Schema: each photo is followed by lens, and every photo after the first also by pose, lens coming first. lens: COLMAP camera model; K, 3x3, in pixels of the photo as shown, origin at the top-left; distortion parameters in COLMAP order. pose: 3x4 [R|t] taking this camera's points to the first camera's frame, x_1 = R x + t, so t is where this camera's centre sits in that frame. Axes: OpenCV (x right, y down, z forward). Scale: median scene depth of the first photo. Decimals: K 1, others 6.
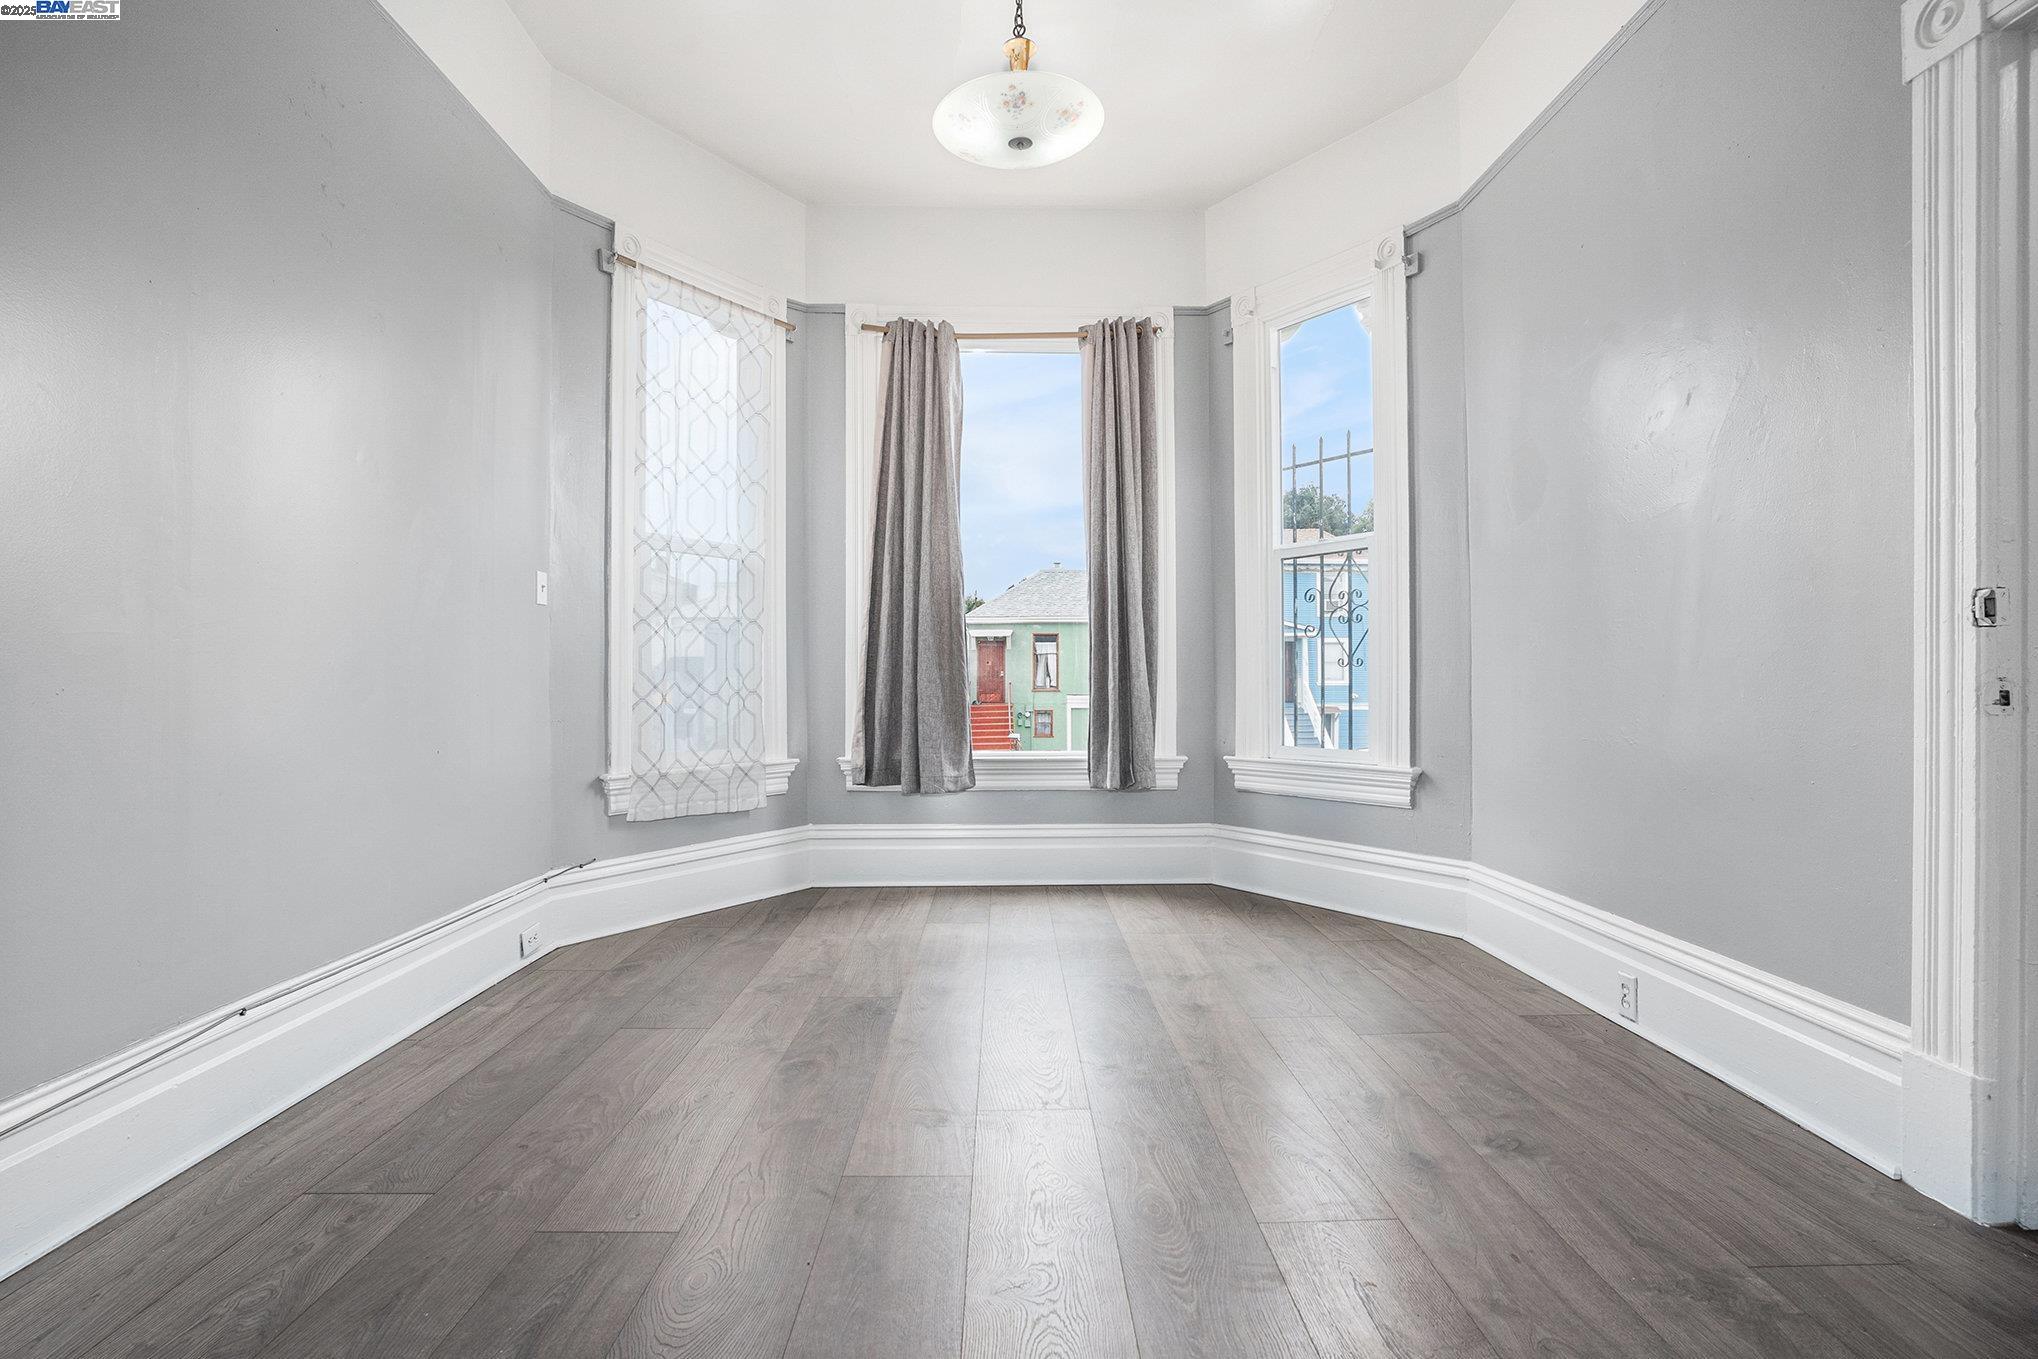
lens RADIAL K [[1010.3, 0, 1021.5], [0, 1010.3, 695.2], [0, 0, 1]] dist [-0.072049, 0.024634]
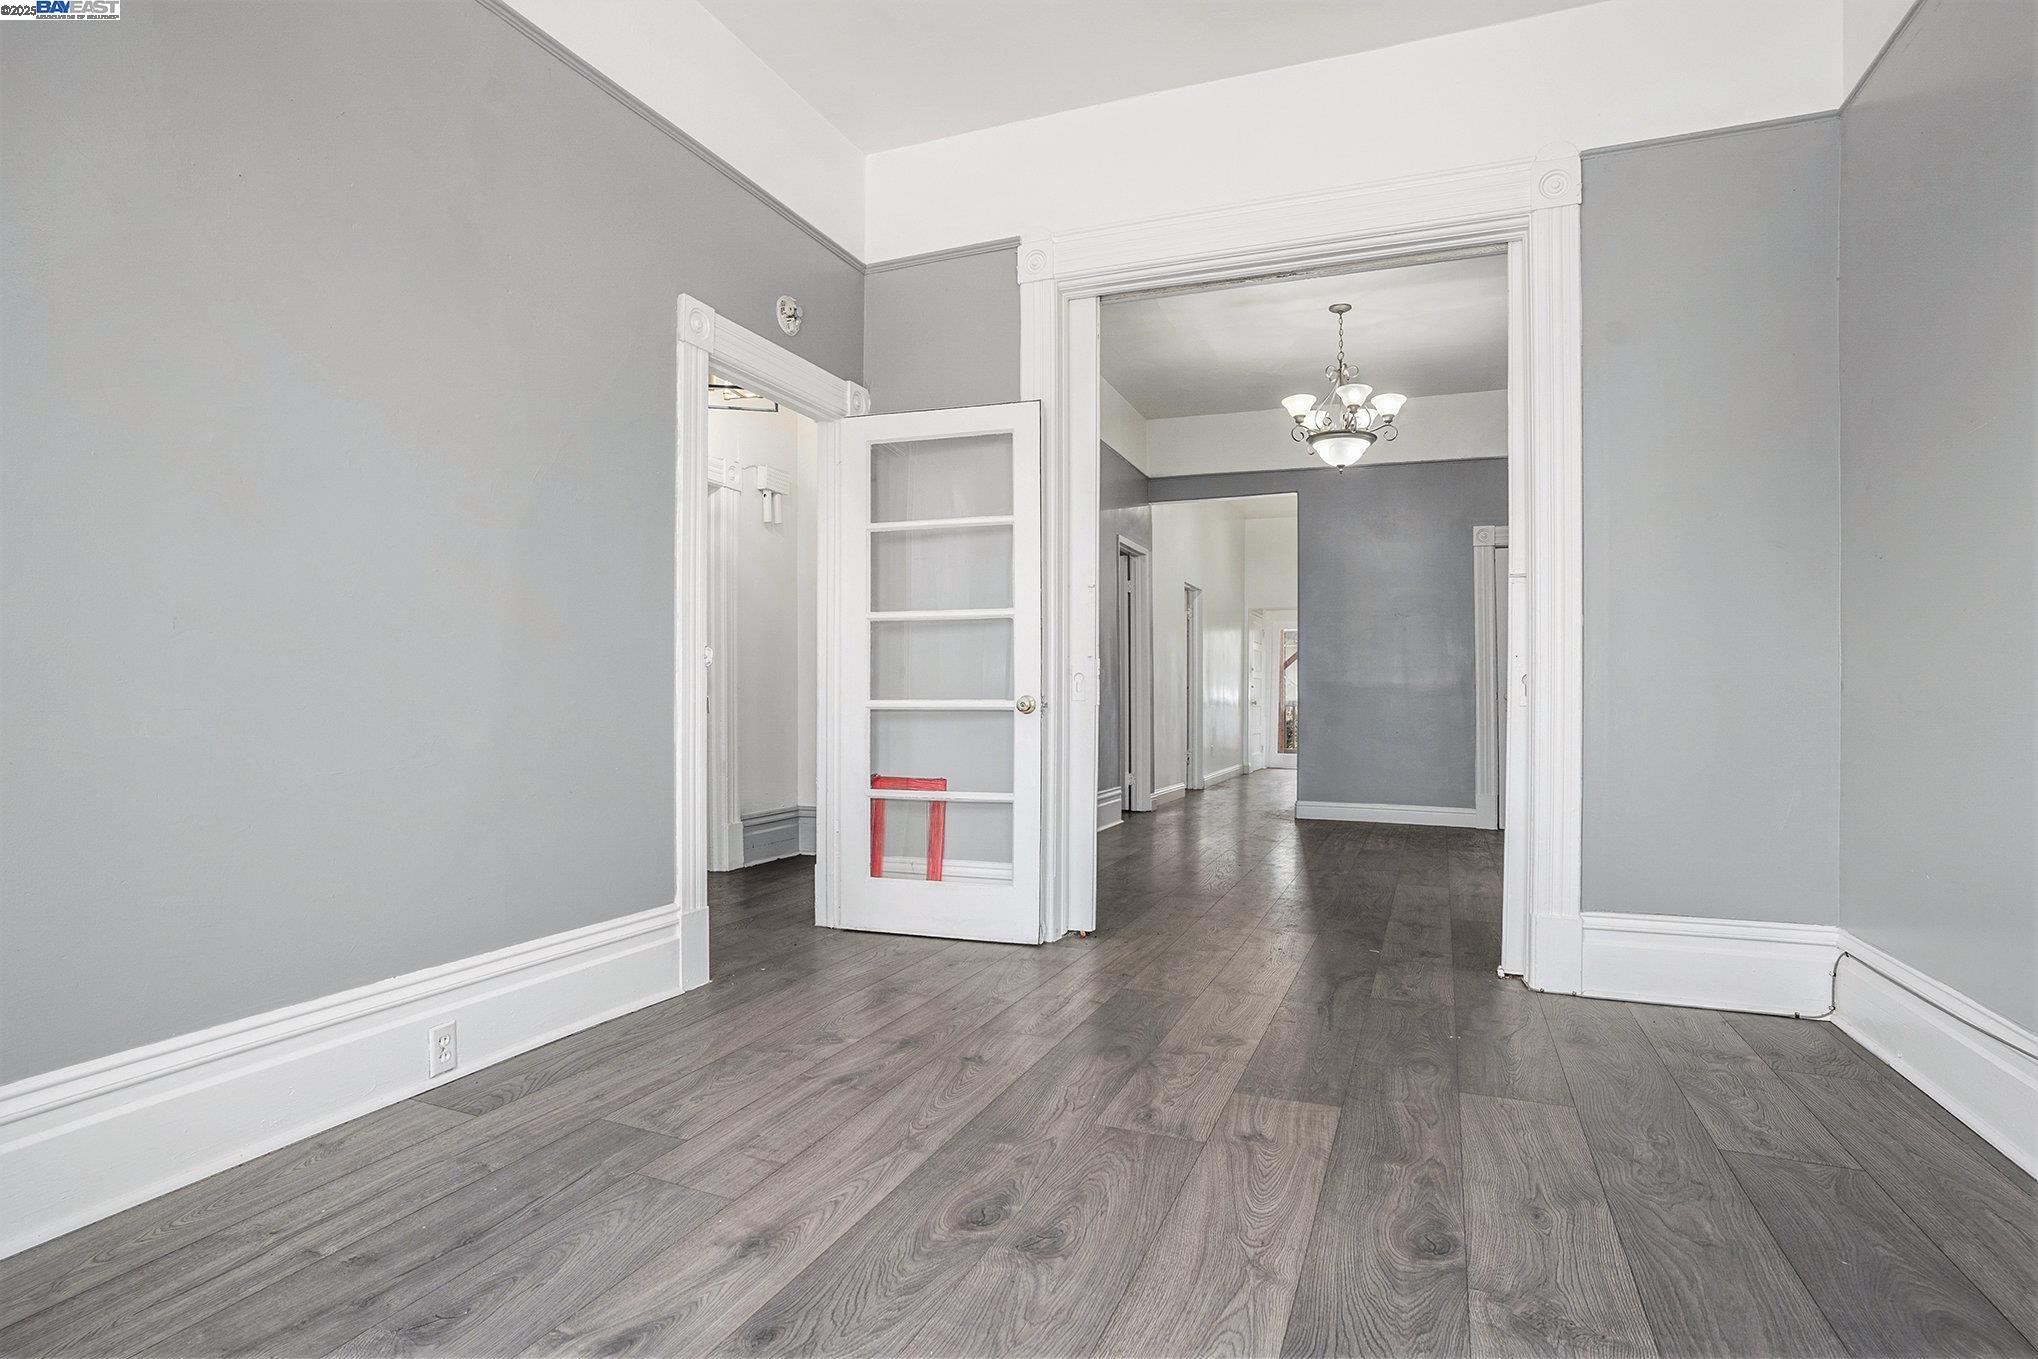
lens RADIAL K [[1010.3, 0, 1025.7], [0, 1010.3, 691.5], [0, 0, 1]] dist [-0.072049, 0.024634]
pose [[-0.922180, -0.005139, 0.386727, -0.254672], [-0.003574, 0.999982, 0.004764, -0.031368], [-0.386745, 0.003011, -0.922182, 1.865719]]
